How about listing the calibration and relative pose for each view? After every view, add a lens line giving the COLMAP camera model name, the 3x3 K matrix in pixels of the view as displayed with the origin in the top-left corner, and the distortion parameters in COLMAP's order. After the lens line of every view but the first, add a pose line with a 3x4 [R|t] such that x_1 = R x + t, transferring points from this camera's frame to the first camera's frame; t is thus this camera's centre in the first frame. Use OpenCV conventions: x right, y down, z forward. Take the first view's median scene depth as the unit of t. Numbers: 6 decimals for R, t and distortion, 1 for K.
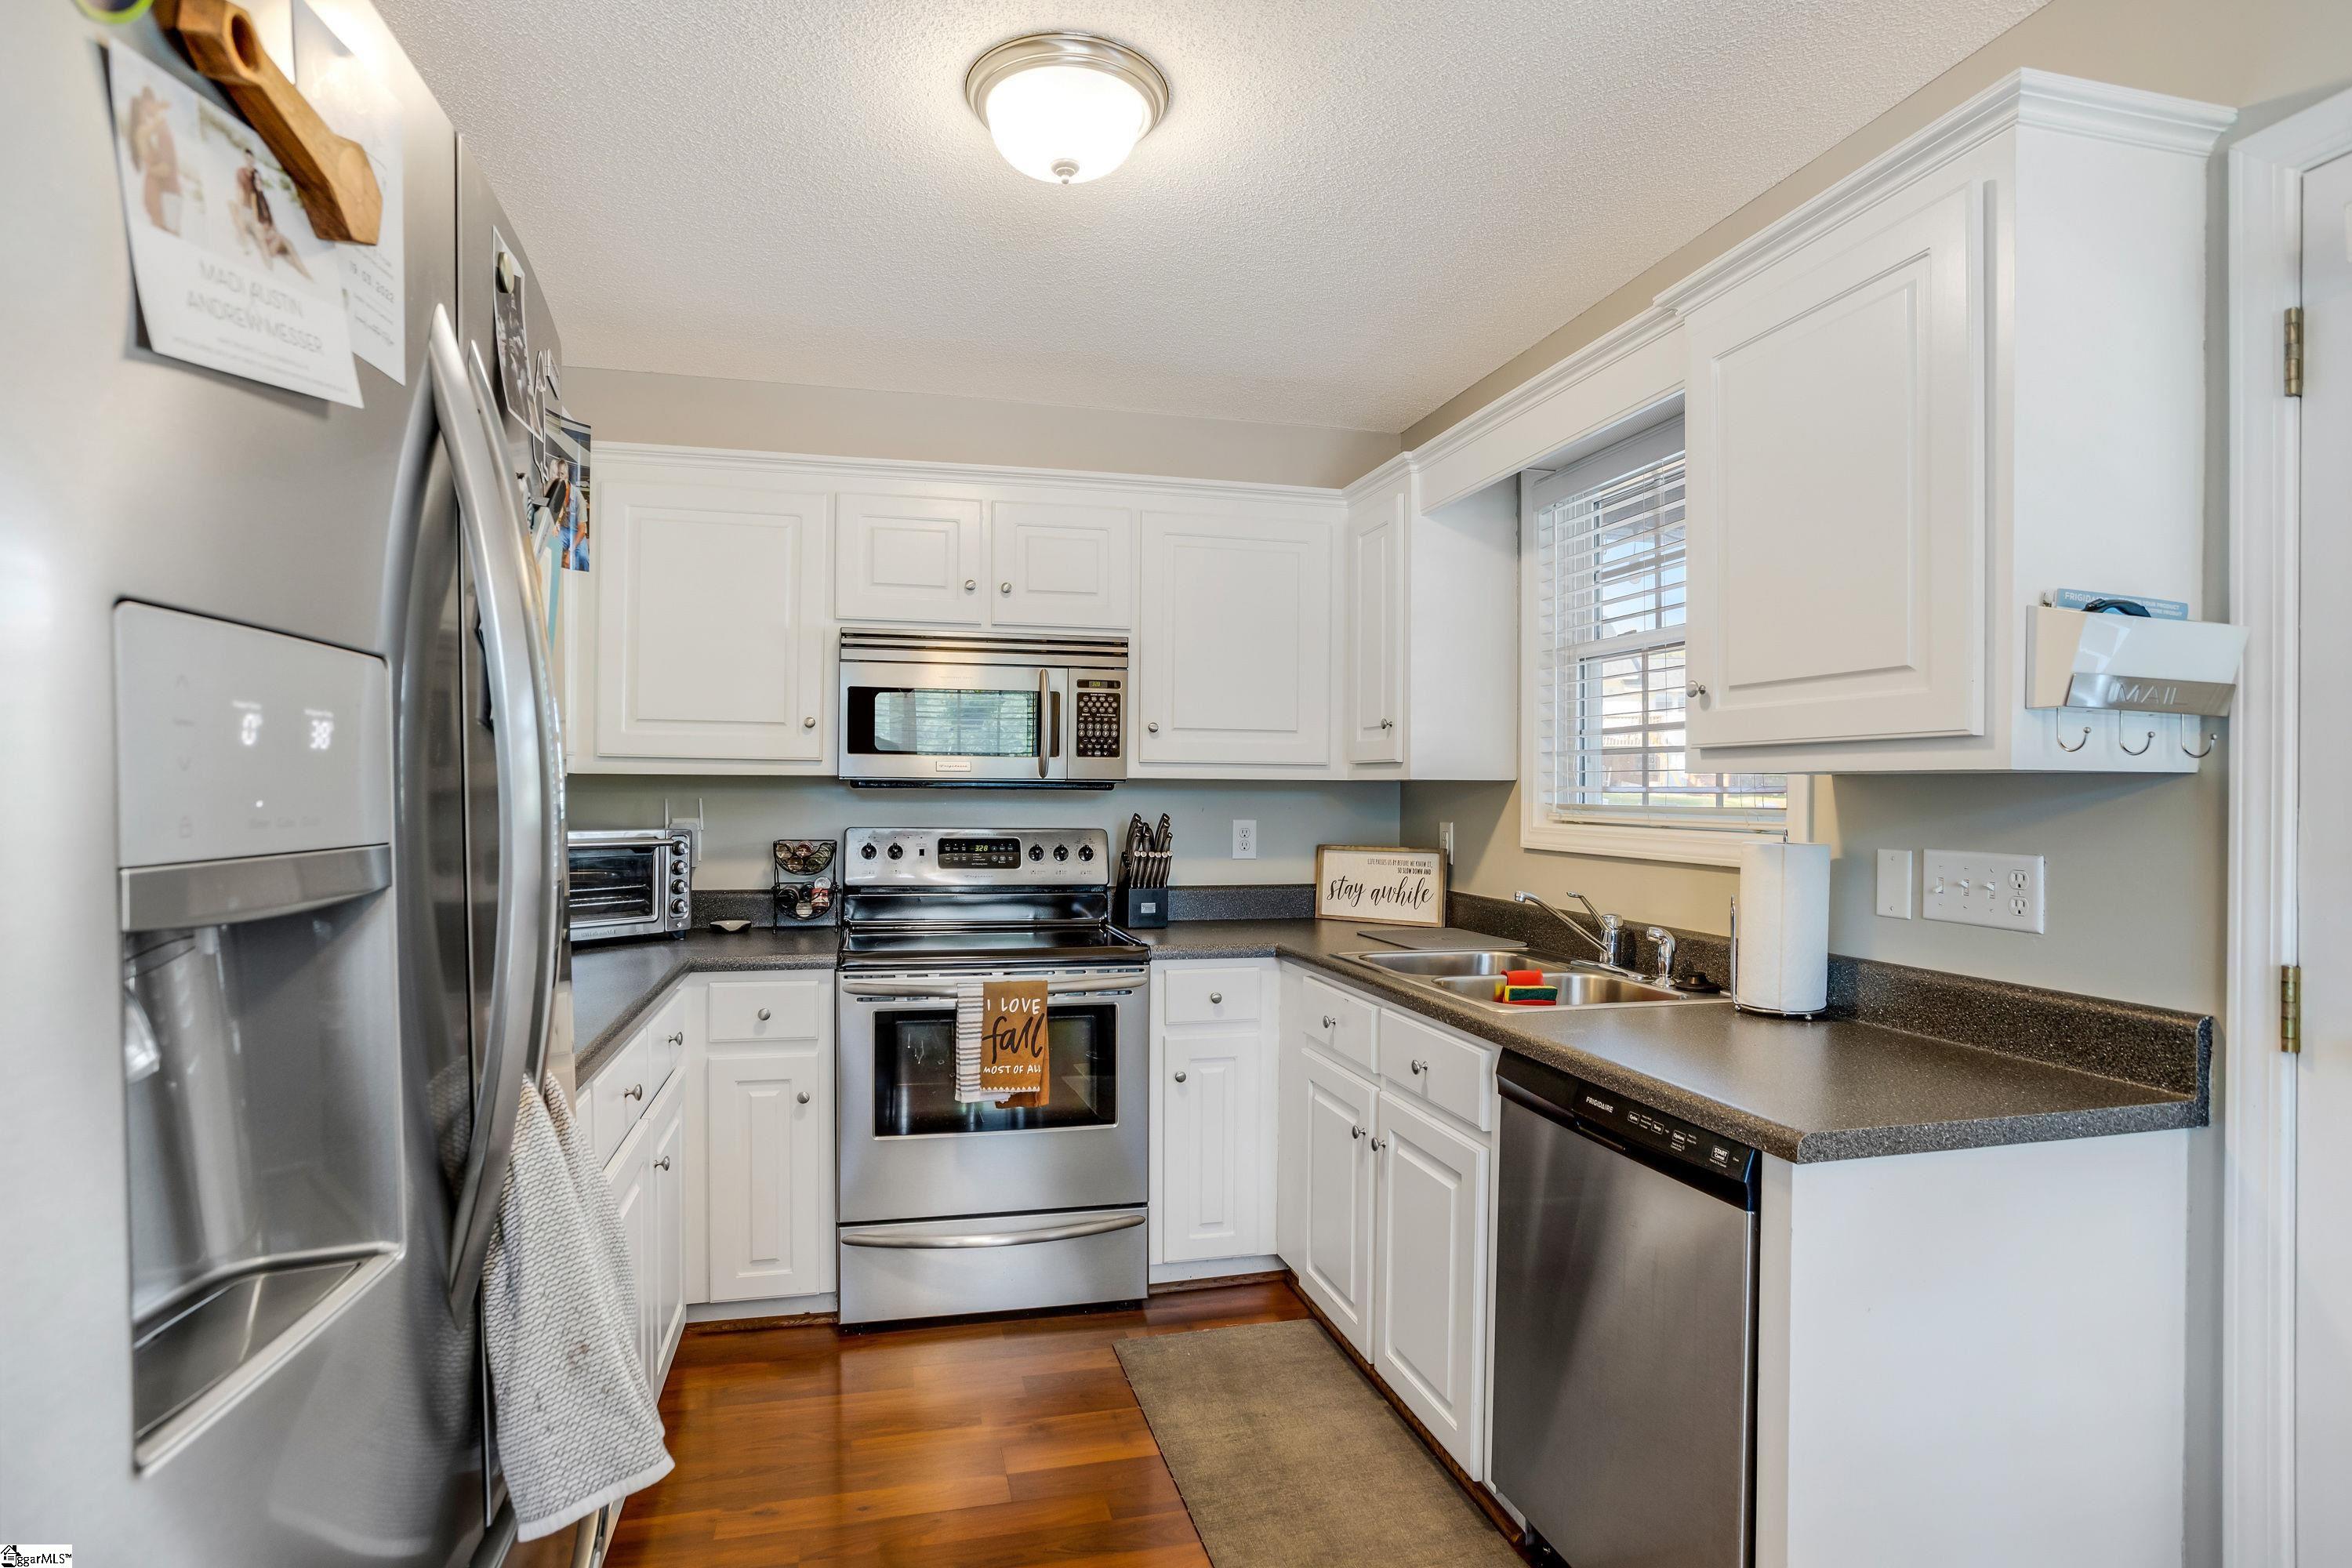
lens RADIAL K [[1169.1, 0, 1168.9], [0, 1169.1, 797.1], [0, 0, 1]] dist [-0.004397, 0.008722]
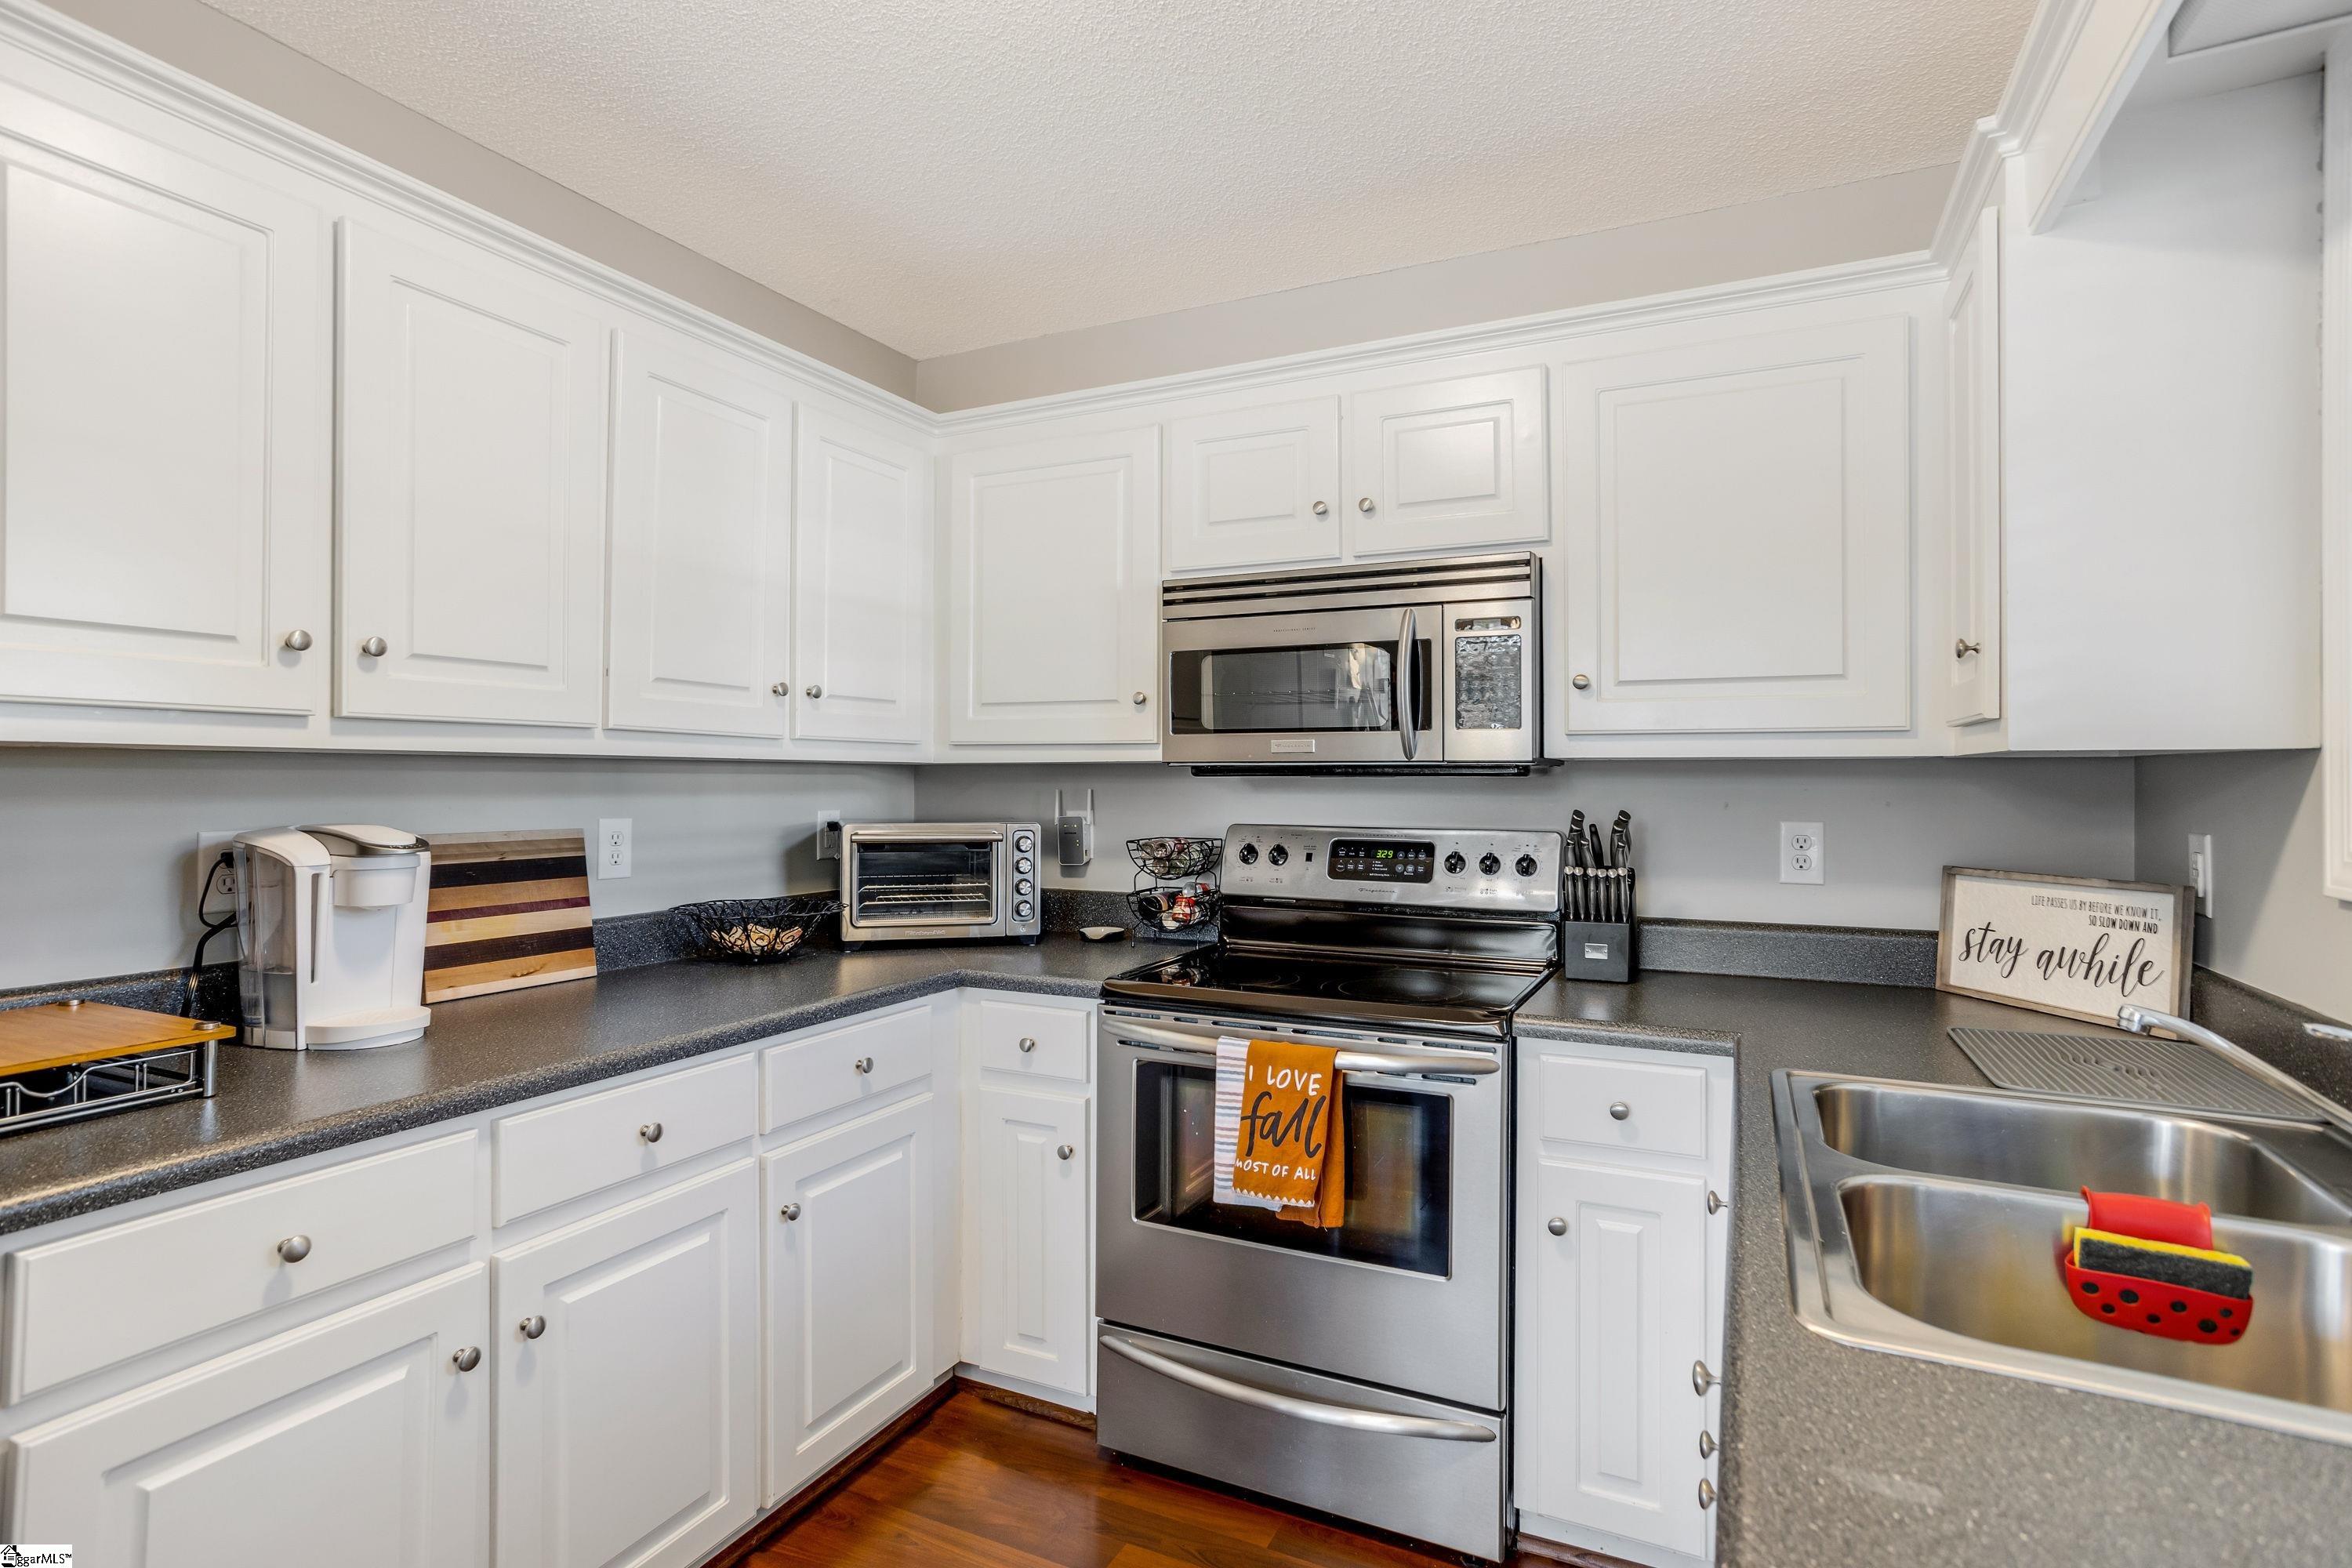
lens RADIAL K [[1169.1, 0, 1178.7], [0, 1169.1, 776.8], [0, 0, 1]] dist [-0.004397, 0.008722]
pose [[0.783749, -0.007350, -0.621034, 0.224433], [0.000959, 0.999943, -0.010624, 0.001440], [0.621077, 0.007731, 0.783711, 0.343742]]
